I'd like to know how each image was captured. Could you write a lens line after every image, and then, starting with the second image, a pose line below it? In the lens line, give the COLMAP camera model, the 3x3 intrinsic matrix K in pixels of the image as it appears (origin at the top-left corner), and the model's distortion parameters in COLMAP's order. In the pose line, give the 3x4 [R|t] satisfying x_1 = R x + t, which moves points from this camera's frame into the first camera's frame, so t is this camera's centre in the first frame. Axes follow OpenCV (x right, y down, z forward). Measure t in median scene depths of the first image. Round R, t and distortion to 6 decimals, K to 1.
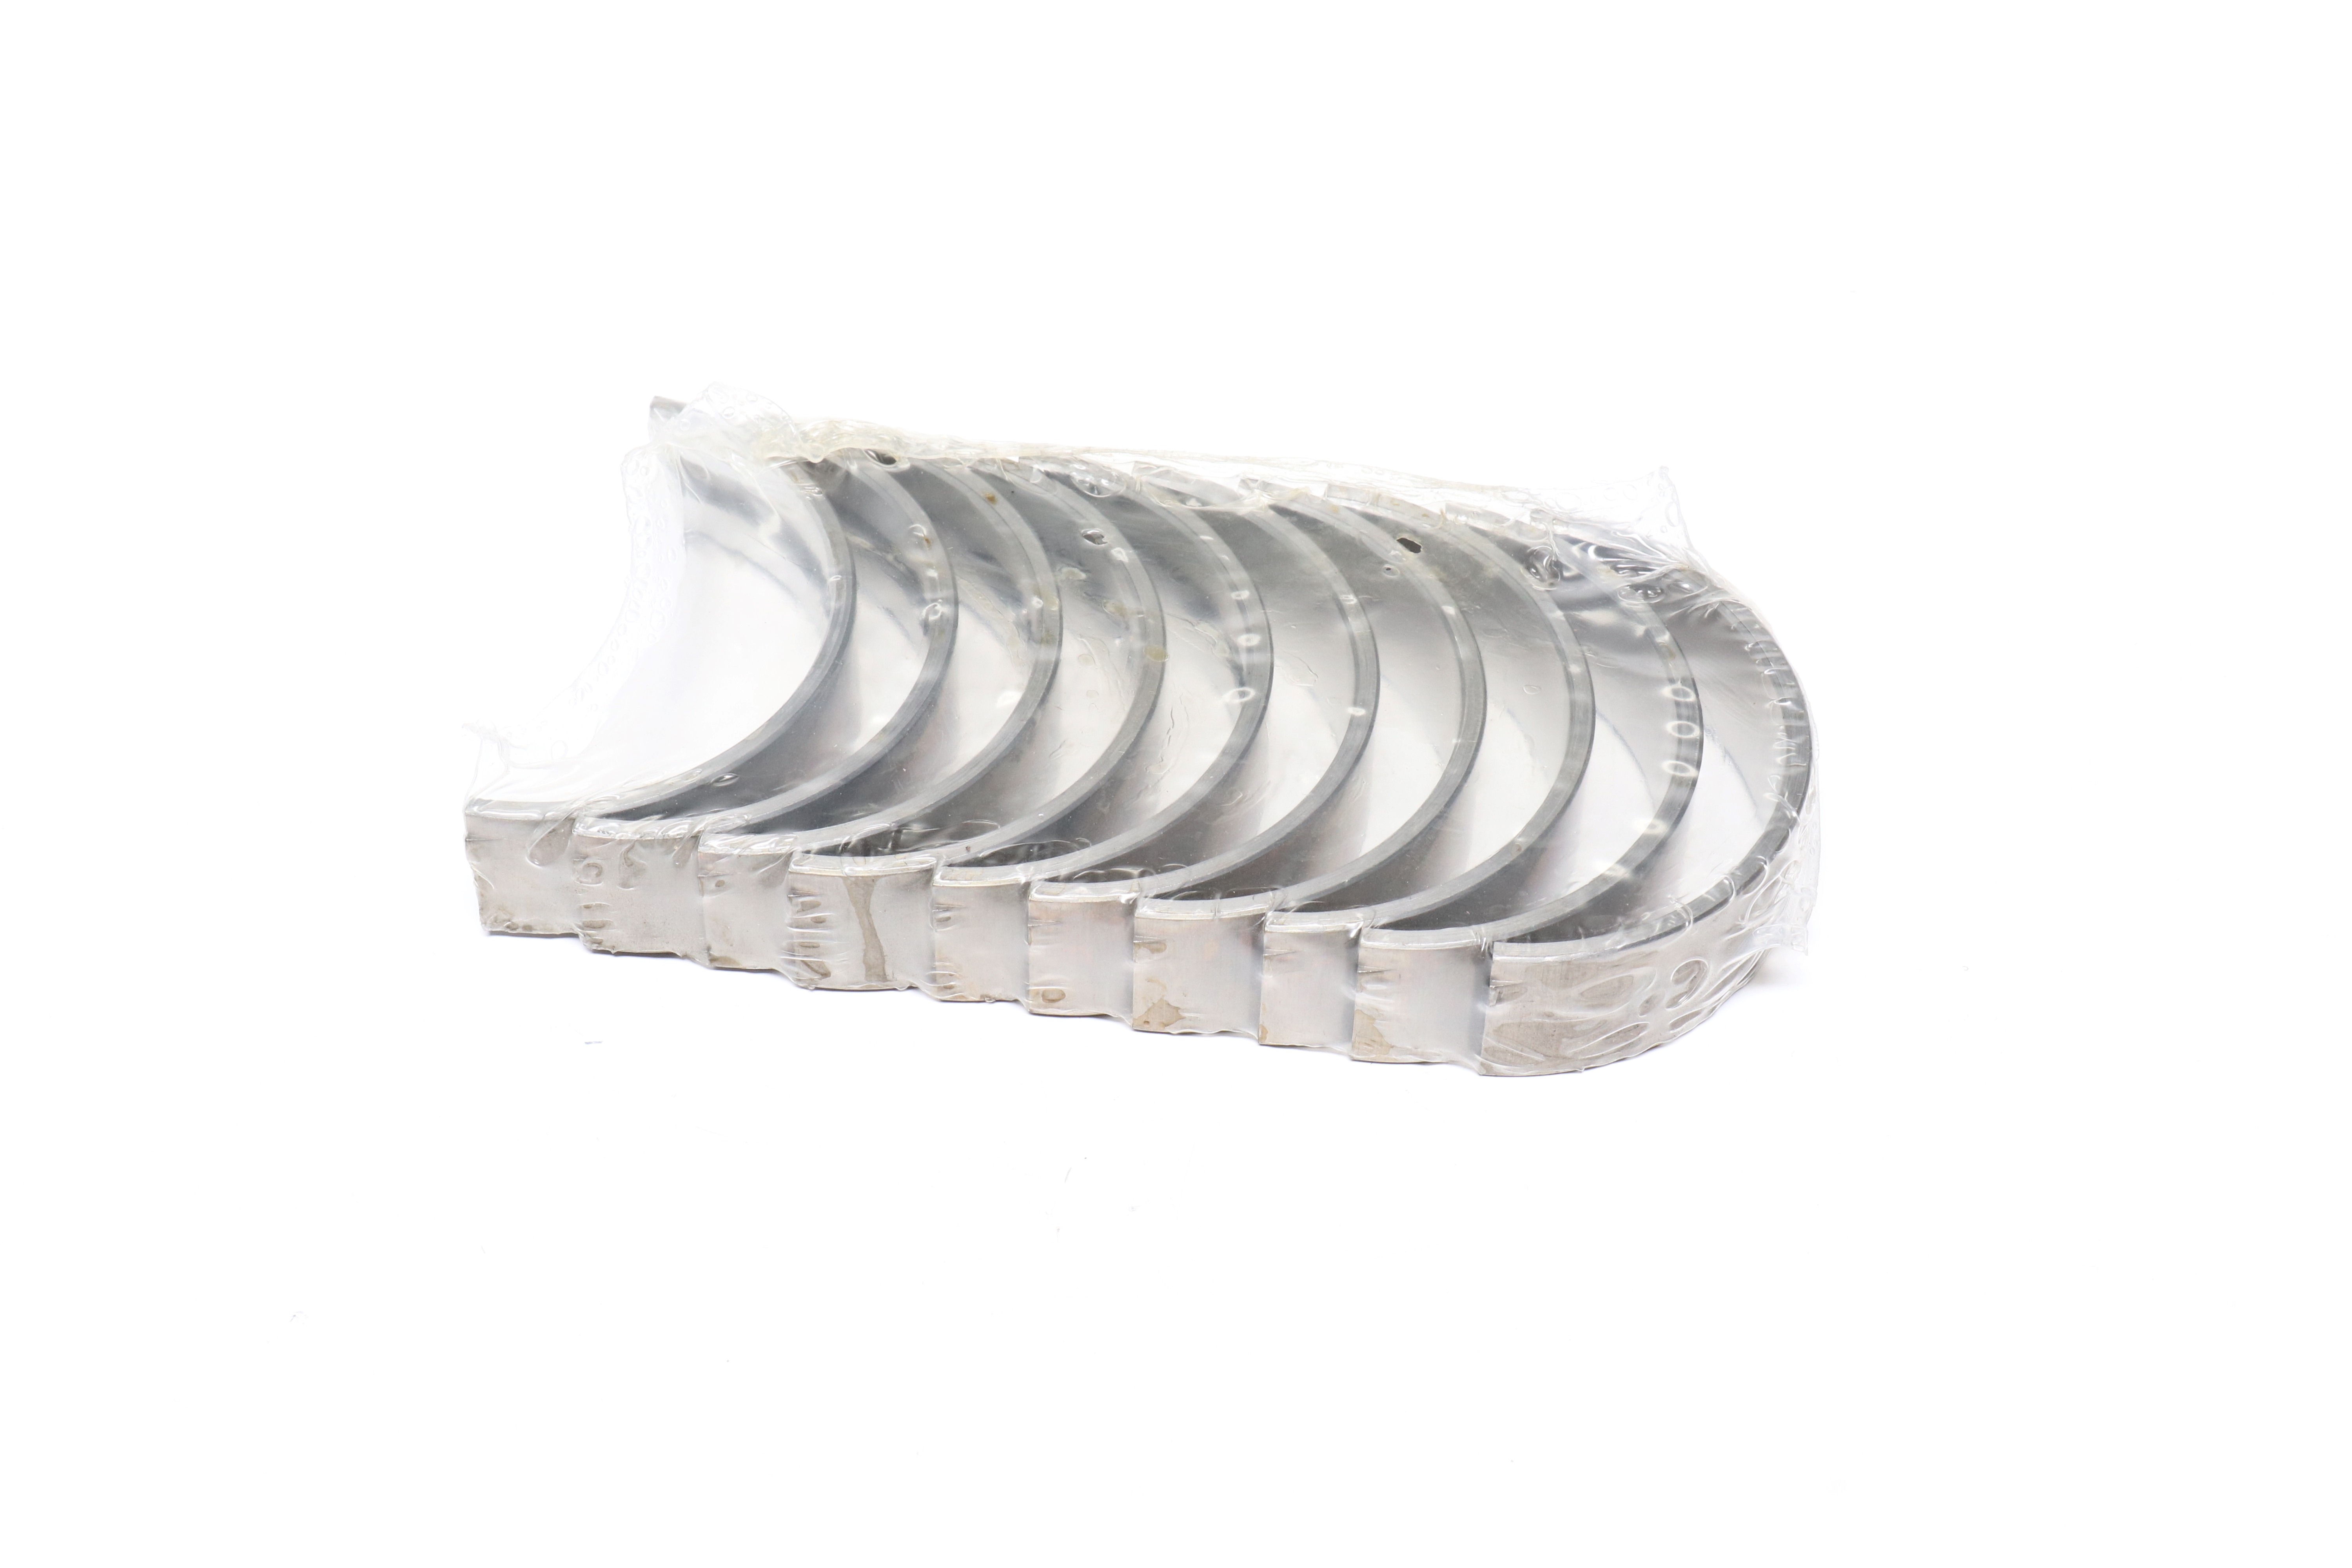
lens RADIAL K [[3821.1, 0, 1176.1], [0, 3821.1, 781.9], [0, 0, 1]] dist [0.011372, 0.000000]
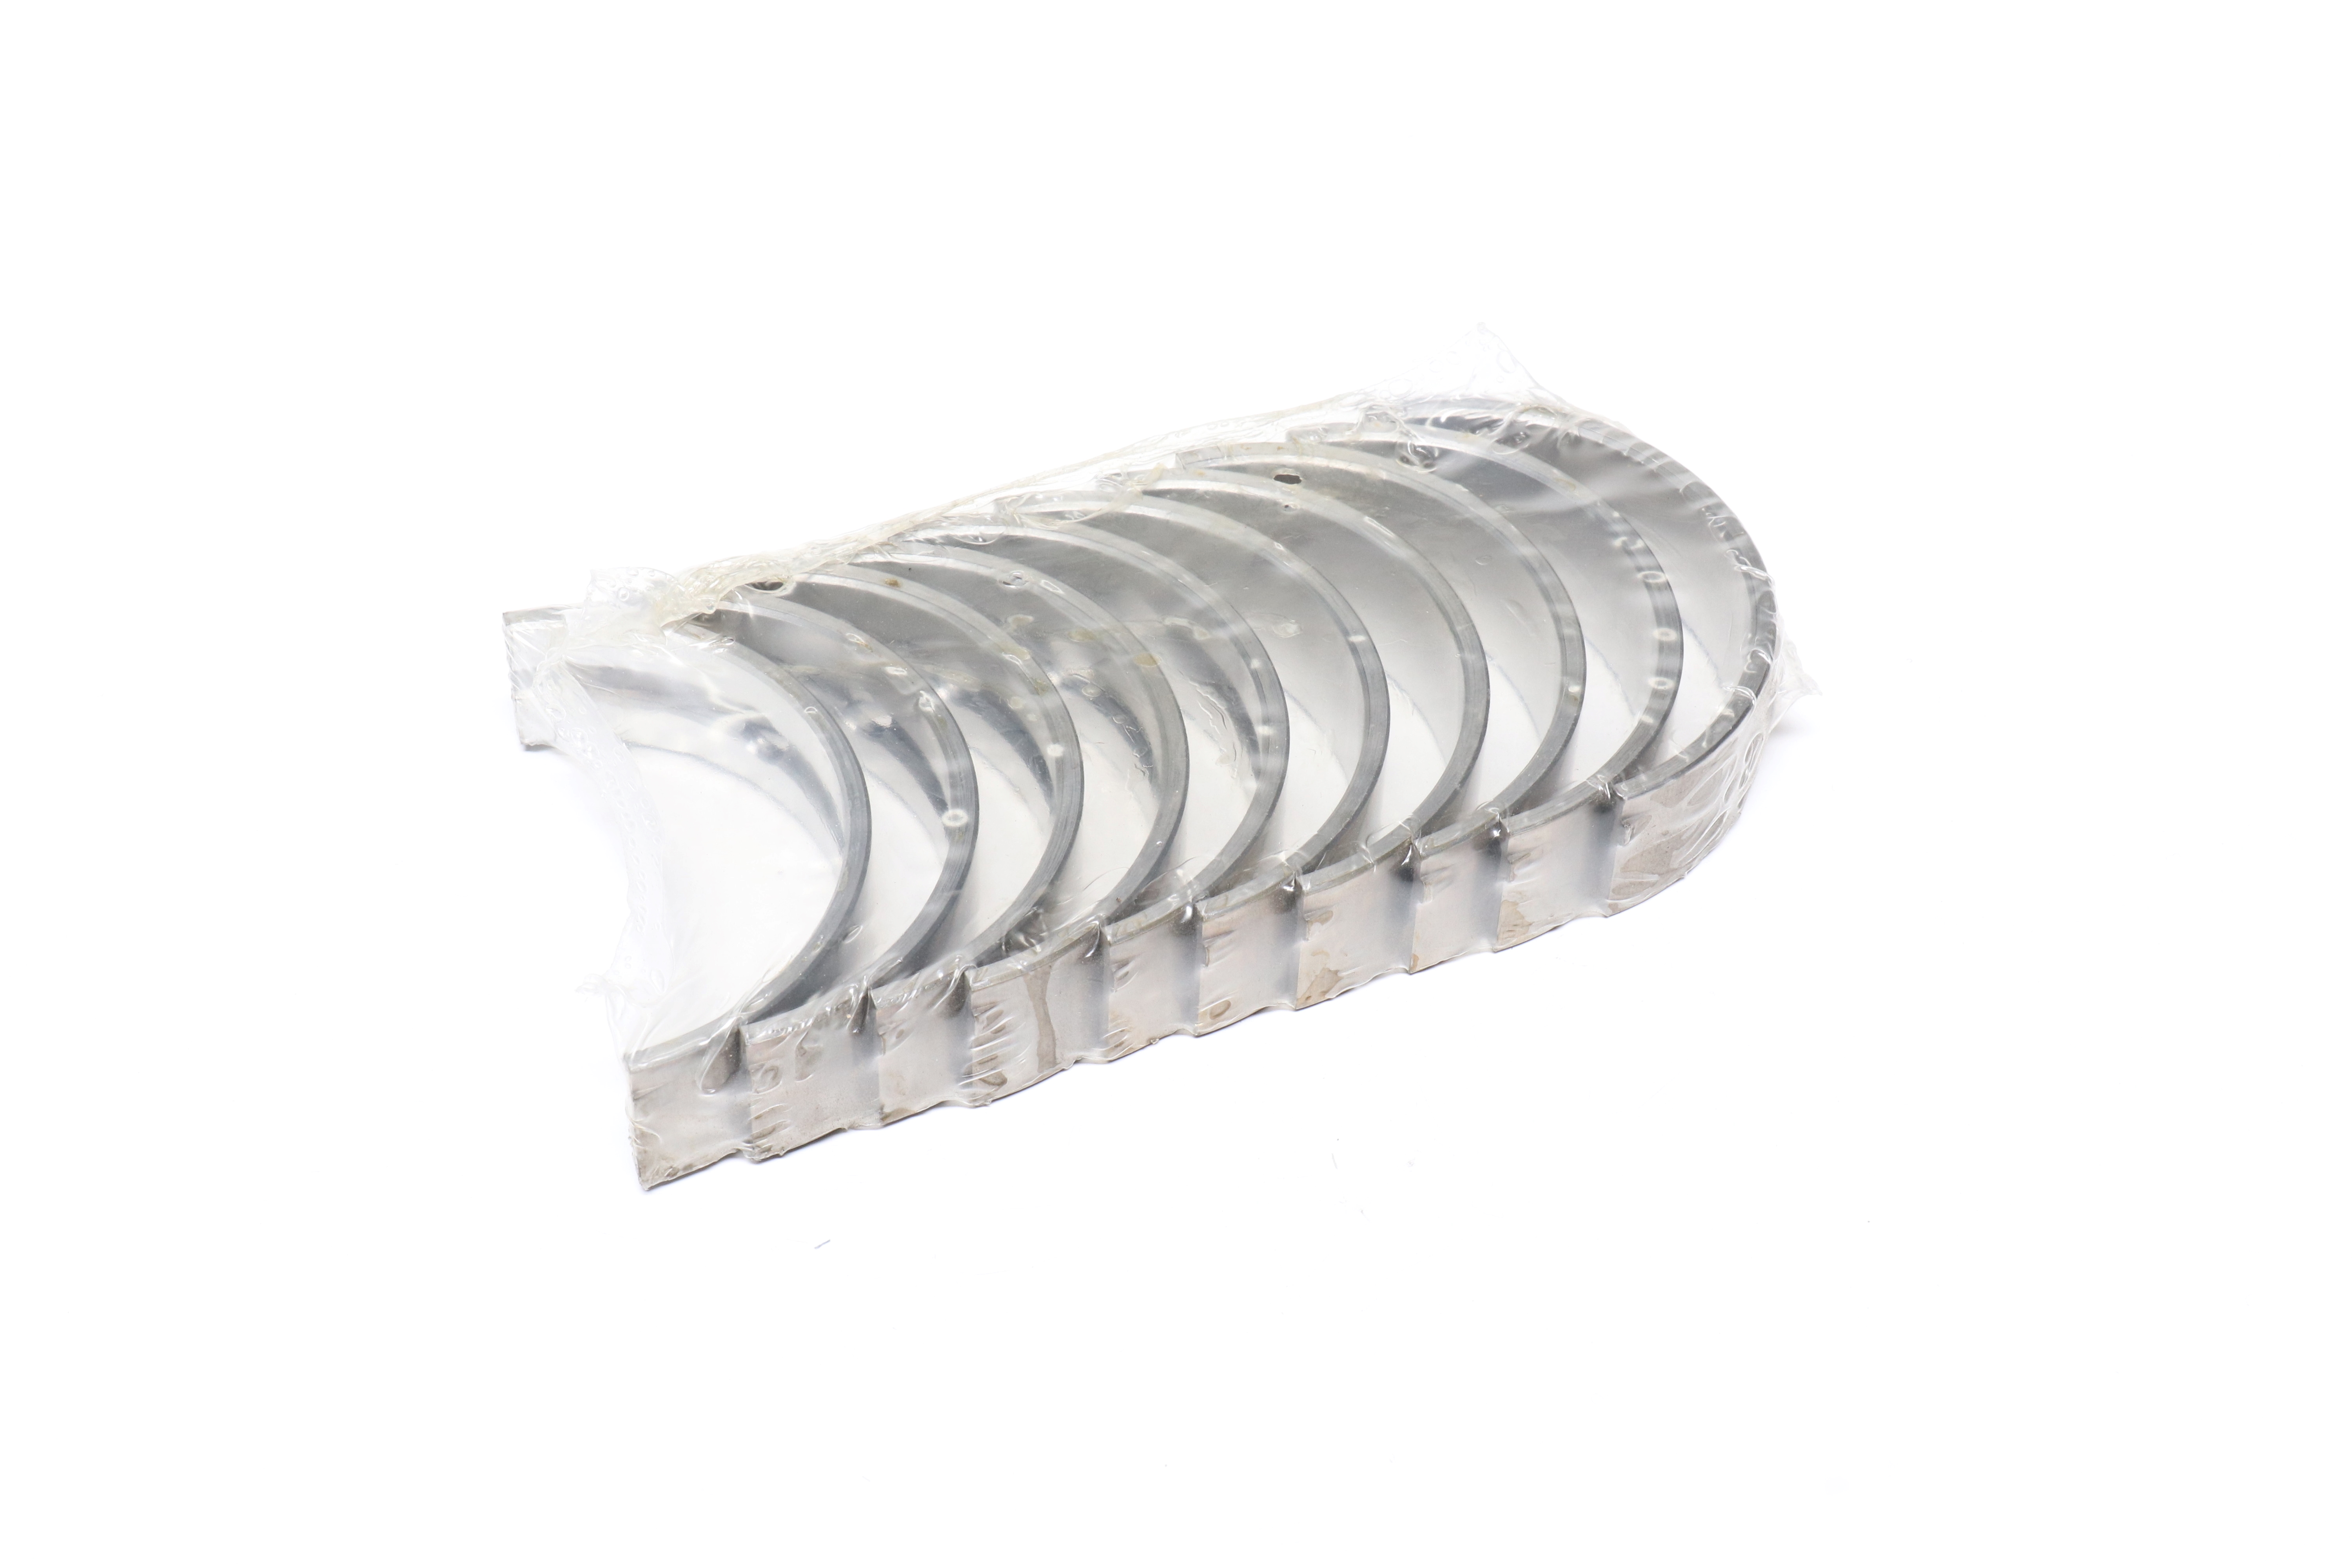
lens RADIAL K [[3821.1, 0, 1176.1], [0, 3821.1, 786.1], [0, 0, 1]] dist [0.011372, 0.000000]
pose [[0.855736, -0.369863, 0.361824, -0.376586], [0.369420, 0.926371, 0.073251, -0.074388], [-0.362276, 0.070982, 0.929364, 0.072303]]
